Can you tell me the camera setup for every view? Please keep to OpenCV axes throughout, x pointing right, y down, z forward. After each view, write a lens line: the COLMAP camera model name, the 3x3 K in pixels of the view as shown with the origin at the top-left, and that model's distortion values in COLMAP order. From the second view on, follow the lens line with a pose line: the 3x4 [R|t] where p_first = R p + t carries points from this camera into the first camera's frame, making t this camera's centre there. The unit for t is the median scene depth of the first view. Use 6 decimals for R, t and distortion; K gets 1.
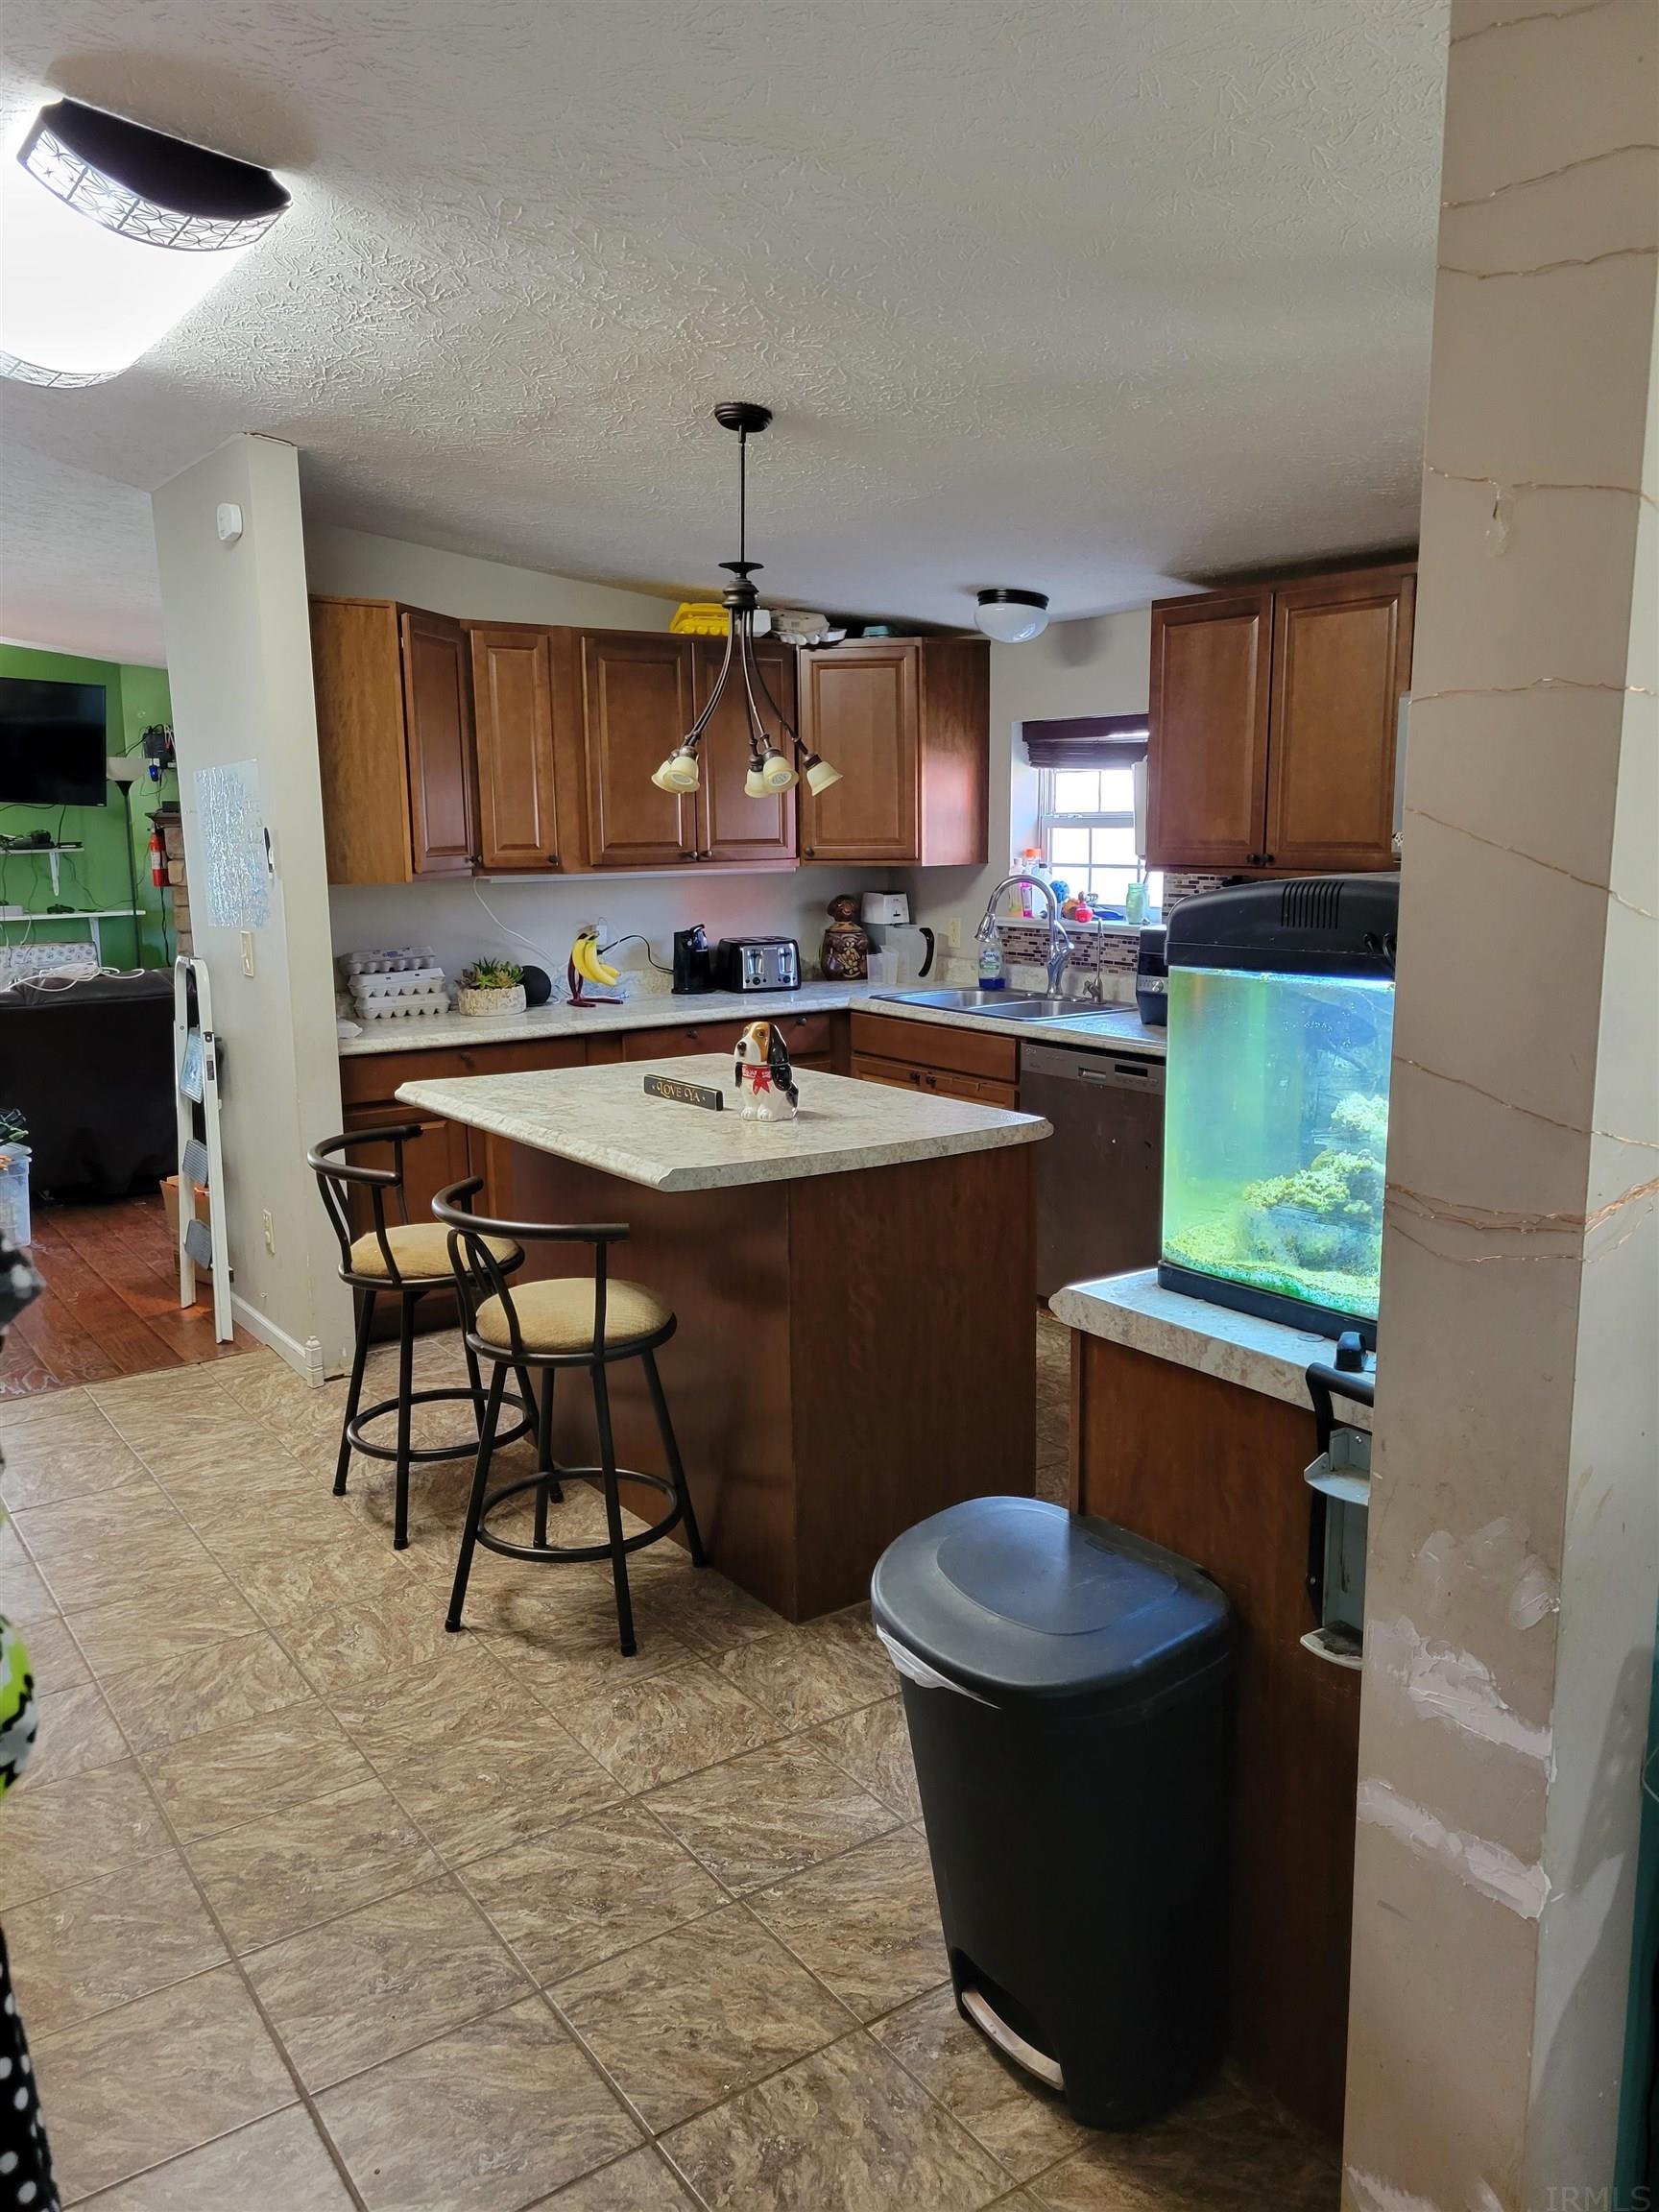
lens RADIAL K [[1672.8, 0, 832.9], [0, 1672.8, 1111.8], [0, 0, 1]] dist [0.016823, -0.022495]
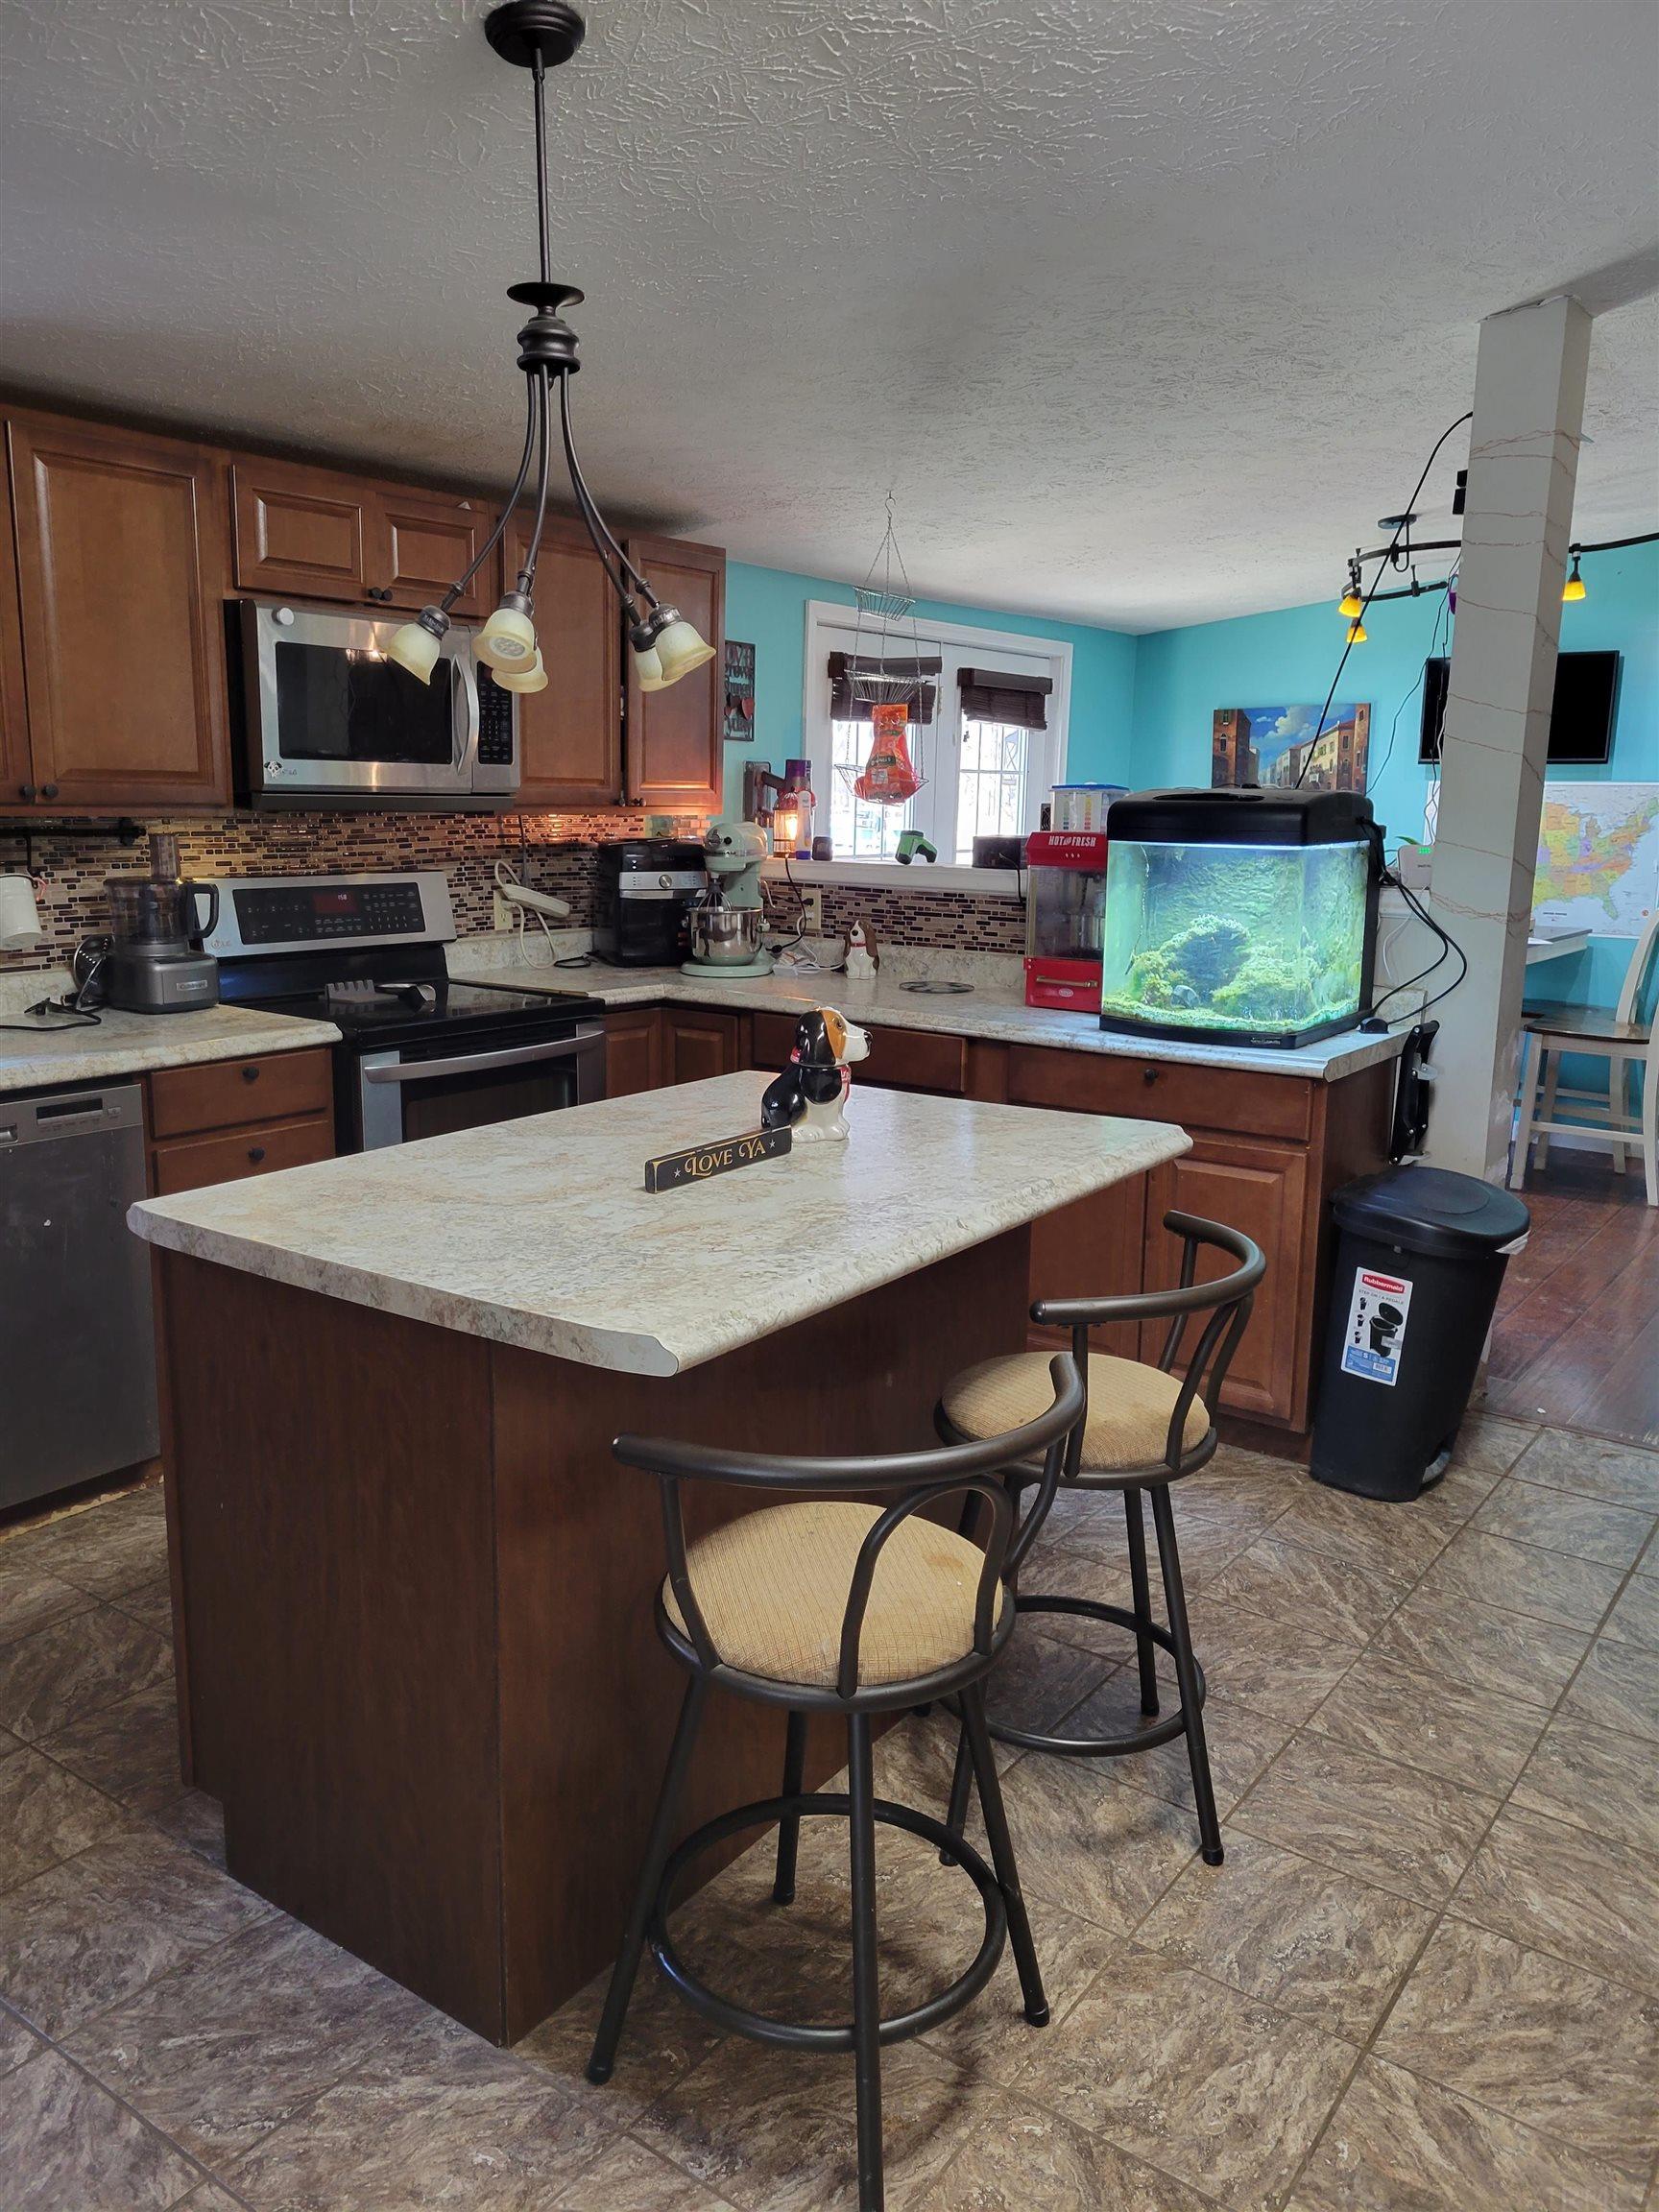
lens RADIAL K [[1672.8, 0, 835.2], [0, 1672.8, 1107.6], [0, 0, 1]] dist [0.016823, -0.022495]
pose [[-0.336527, -0.182067, 0.923905, -0.832538], [0.154310, 0.957206, 0.244836, -0.216136], [-0.928944, 0.224962, -0.294031, 1.377870]]
